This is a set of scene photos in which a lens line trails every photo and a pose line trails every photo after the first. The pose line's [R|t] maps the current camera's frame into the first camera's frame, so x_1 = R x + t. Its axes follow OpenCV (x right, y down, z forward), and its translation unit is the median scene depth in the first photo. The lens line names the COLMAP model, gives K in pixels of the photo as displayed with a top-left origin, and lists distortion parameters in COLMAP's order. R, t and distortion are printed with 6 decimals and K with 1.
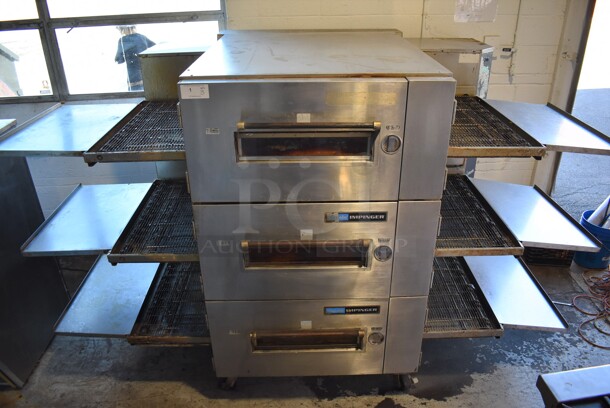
lens RADIAL K [[470.2, 0, 307.5], [0, 470.2, 203.5], [0, 0, 1]] dist [-0.096962, 0.020171]
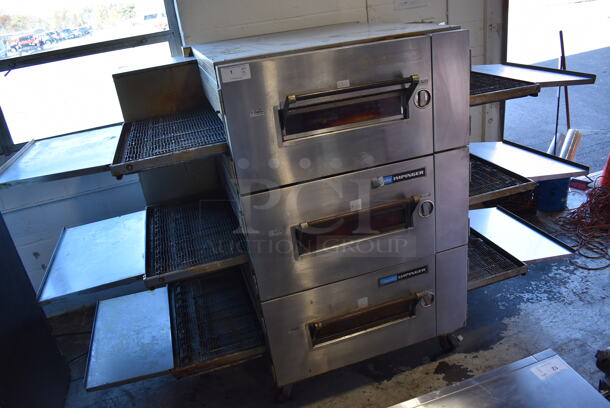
lens RADIAL K [[470.2, 0, 305.9], [0, 470.2, 203.9], [0, 0, 1]] dist [-0.096962, 0.020171]
pose [[0.956341, -0.206665, 0.206641, -0.247869], [0.222511, 0.973299, -0.056376, 0.076832], [-0.189473, 0.099894, 0.976791, 0.035723]]
